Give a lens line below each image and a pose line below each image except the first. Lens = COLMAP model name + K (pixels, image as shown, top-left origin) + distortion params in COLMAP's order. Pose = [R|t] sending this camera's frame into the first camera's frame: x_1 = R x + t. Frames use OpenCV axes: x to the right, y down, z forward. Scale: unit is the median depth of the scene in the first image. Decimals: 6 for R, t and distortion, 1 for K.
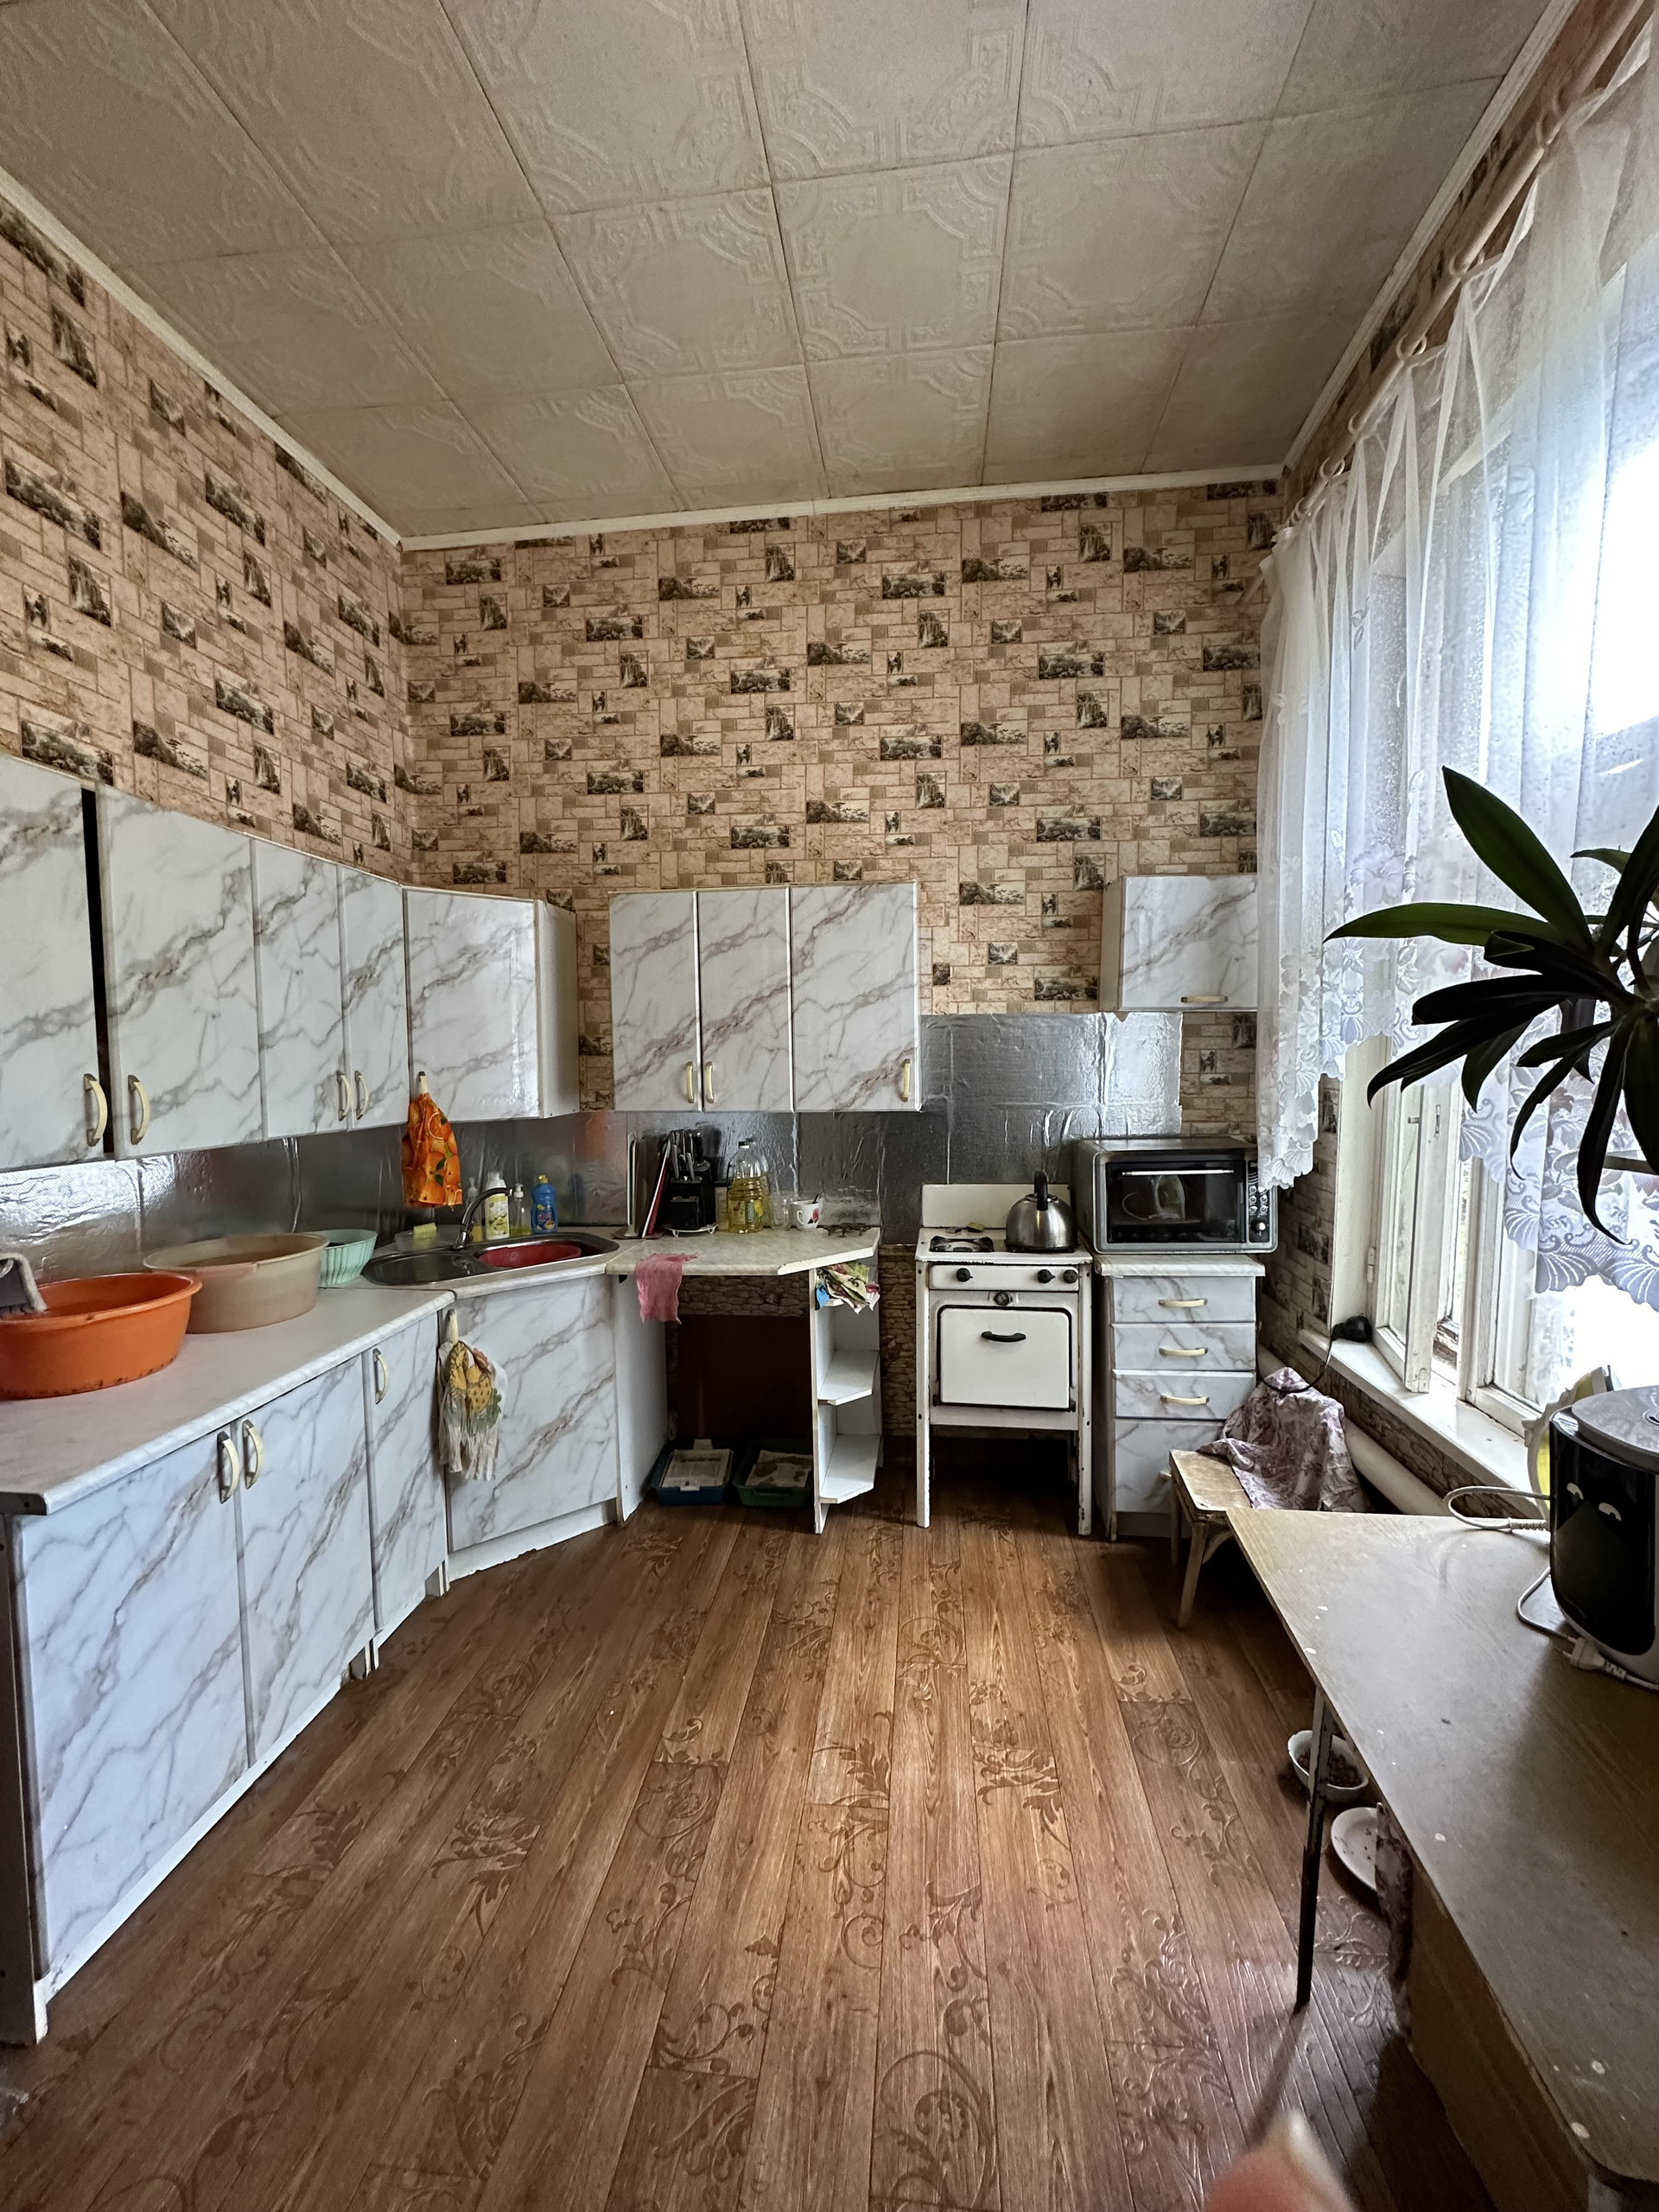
lens RADIAL K [[879.5, 0, 829.5], [0, 879.5, 1106.0], [0, 0, 1]] dist [-0.003411, 0.000147]
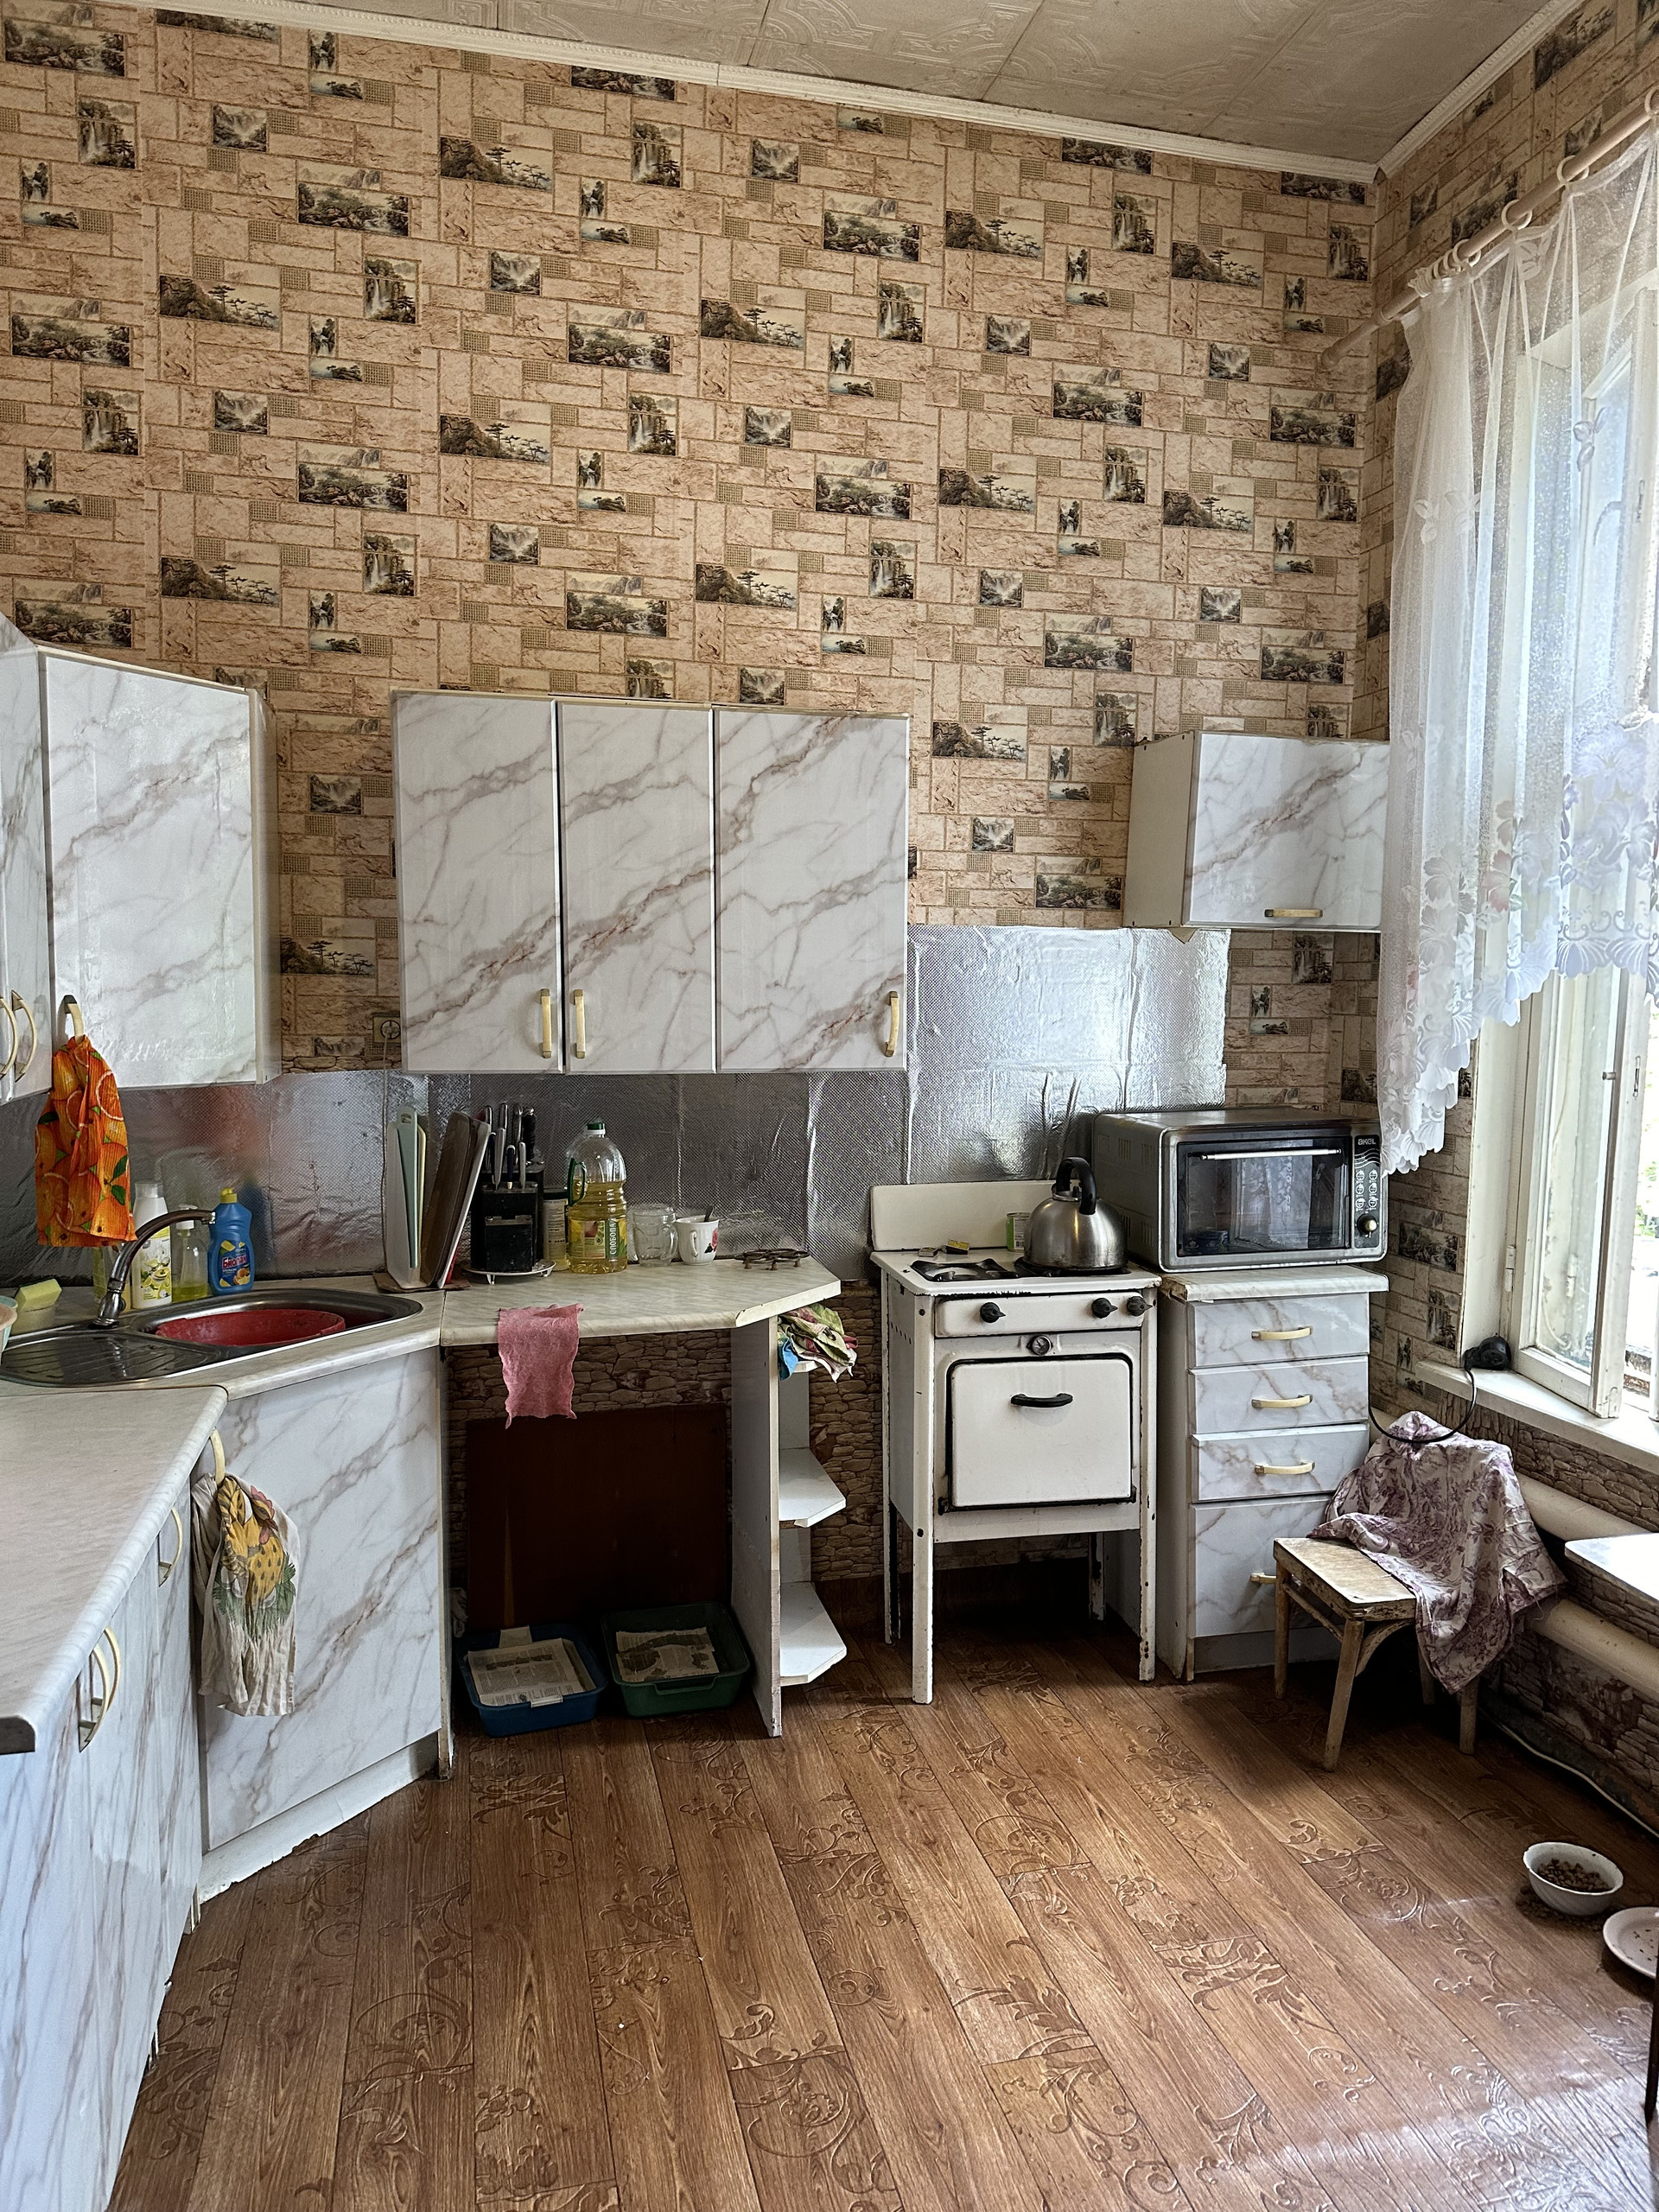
lens RADIAL K [[1570.1, 0, 800.4], [0, 1570.1, 1121.7], [0, 0, 1]] dist [0.059502, -0.083517]
pose [[0.937745, -0.010762, 0.347158, -0.371847], [0.002931, 0.999729, 0.023074, 0.016373], [-0.347313, -0.020620, 0.937523, -0.063969]]
